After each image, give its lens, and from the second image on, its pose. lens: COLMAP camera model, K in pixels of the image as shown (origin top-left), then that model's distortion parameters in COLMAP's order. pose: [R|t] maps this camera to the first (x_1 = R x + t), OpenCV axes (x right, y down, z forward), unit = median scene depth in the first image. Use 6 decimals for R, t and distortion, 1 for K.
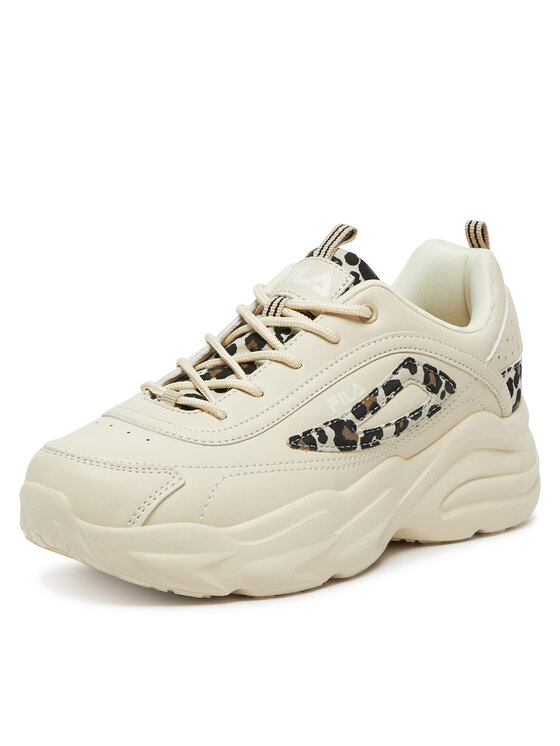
lens RADIAL K [[1354.9, 0, 280.0], [0, 1354.9, 373.0], [0, 0, 1]] dist [0.351127, -0.006706]
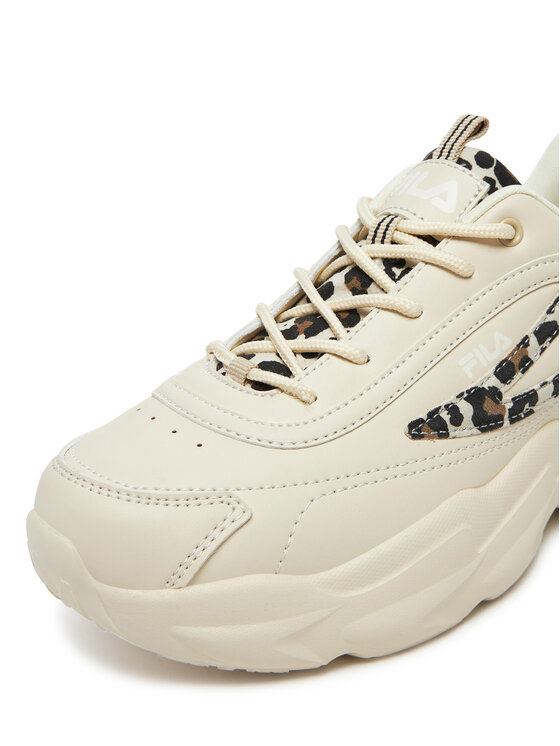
lens RADIAL K [[1472.2, 0, 280.0], [0, 1472.2, 373.0], [0, 0, 1]] dist [0.022343, 0.052993]
pose [[0.995638, -0.041155, -0.083727, 0.004891], [0.045882, 0.997413, 0.055337, -0.020119], [0.081233, -0.058937, 0.994951, 0.211982]]
